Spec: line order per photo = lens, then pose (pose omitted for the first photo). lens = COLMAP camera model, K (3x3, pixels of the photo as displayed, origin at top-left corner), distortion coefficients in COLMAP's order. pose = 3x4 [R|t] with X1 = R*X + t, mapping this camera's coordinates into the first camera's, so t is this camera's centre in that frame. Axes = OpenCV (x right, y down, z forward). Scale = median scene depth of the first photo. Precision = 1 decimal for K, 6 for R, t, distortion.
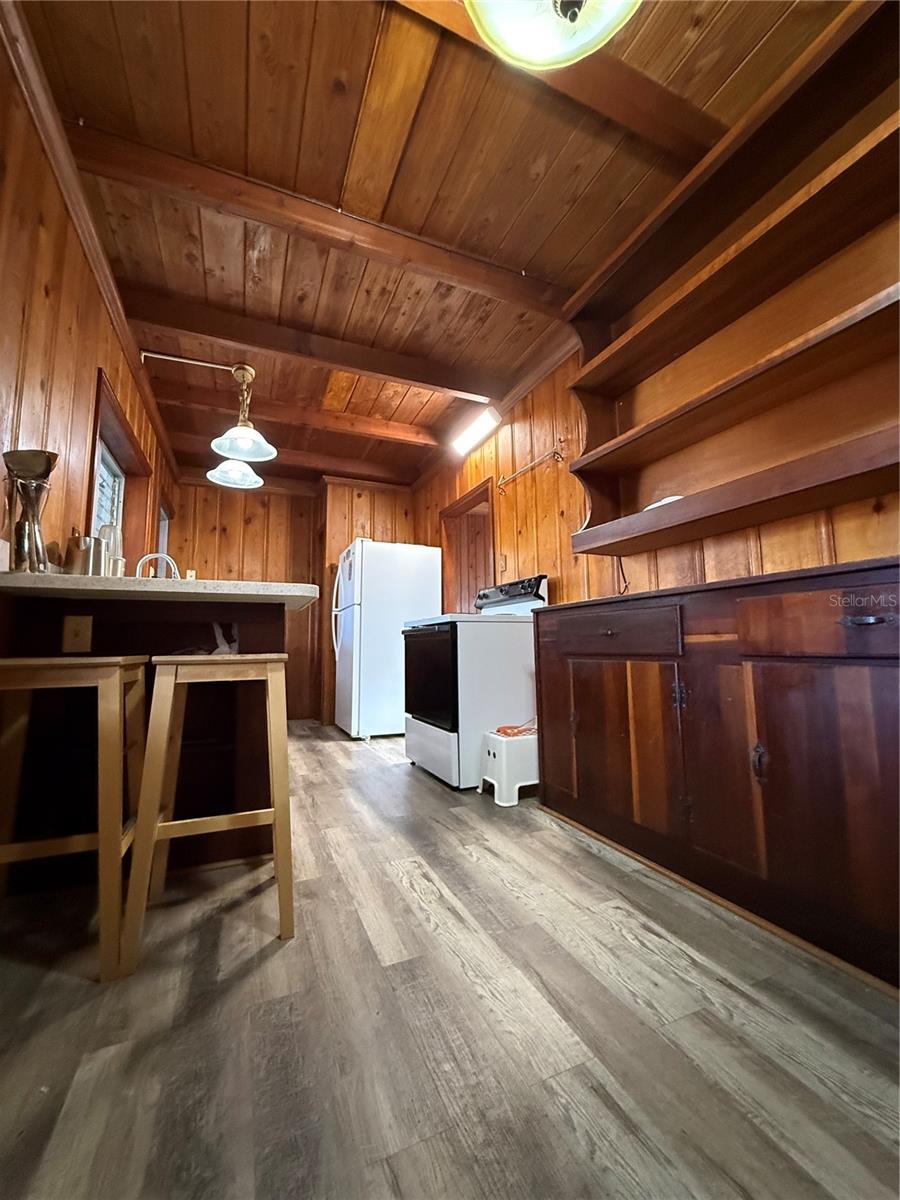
lens RADIAL K [[478.5, 0, 449.6], [0, 478.5, 594.2], [0, 0, 1]] dist [-0.000617, 0.000439]
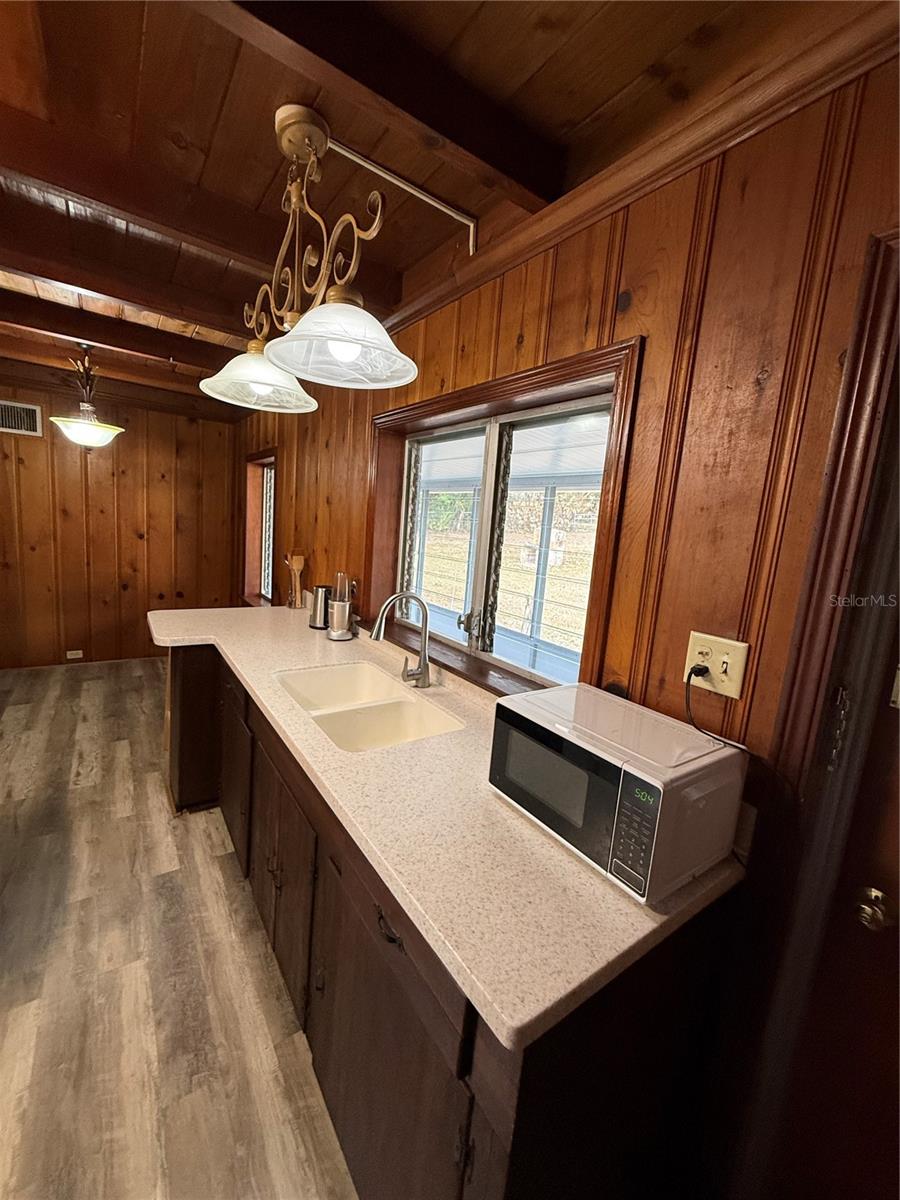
lens RADIAL K [[478.5, 0, 448.4], [0, 478.5, 598.9], [0, 0, 1]] dist [-0.000617, 0.000439]
pose [[-0.977723, -0.033683, -0.207179, -0.870648], [-0.044524, 0.997860, 0.047884, -0.170301], [0.205123, 0.056042, -0.977130, 2.598174]]
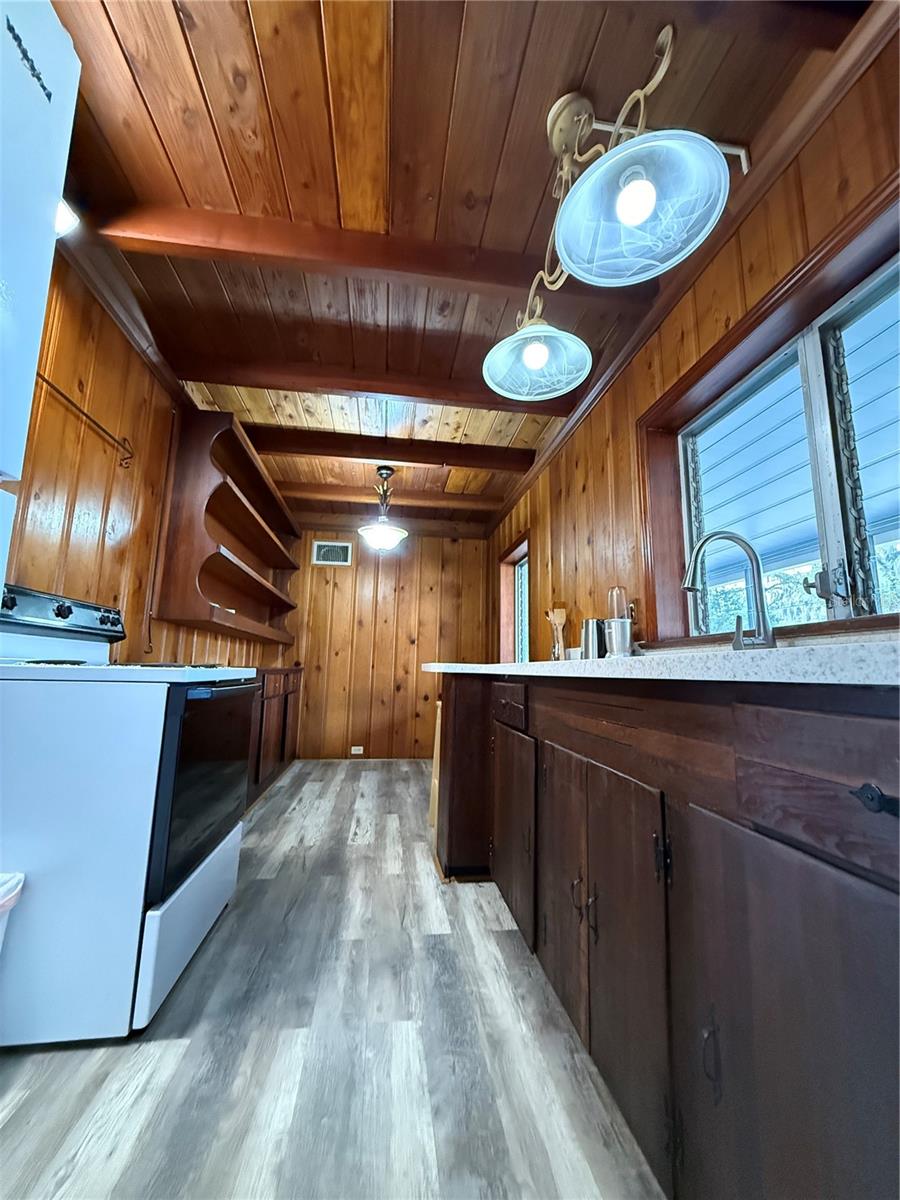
lens RADIAL K [[478.5, 0, 446.8], [0, 478.5, 596.3], [0, 0, 1]] dist [-0.000617, 0.000439]
pose [[-0.961613, 0.039413, 0.271565, -0.768605], [-0.034569, 0.964349, -0.262366, 0.178782], [-0.272224, -0.261682, -0.925968, 2.414817]]
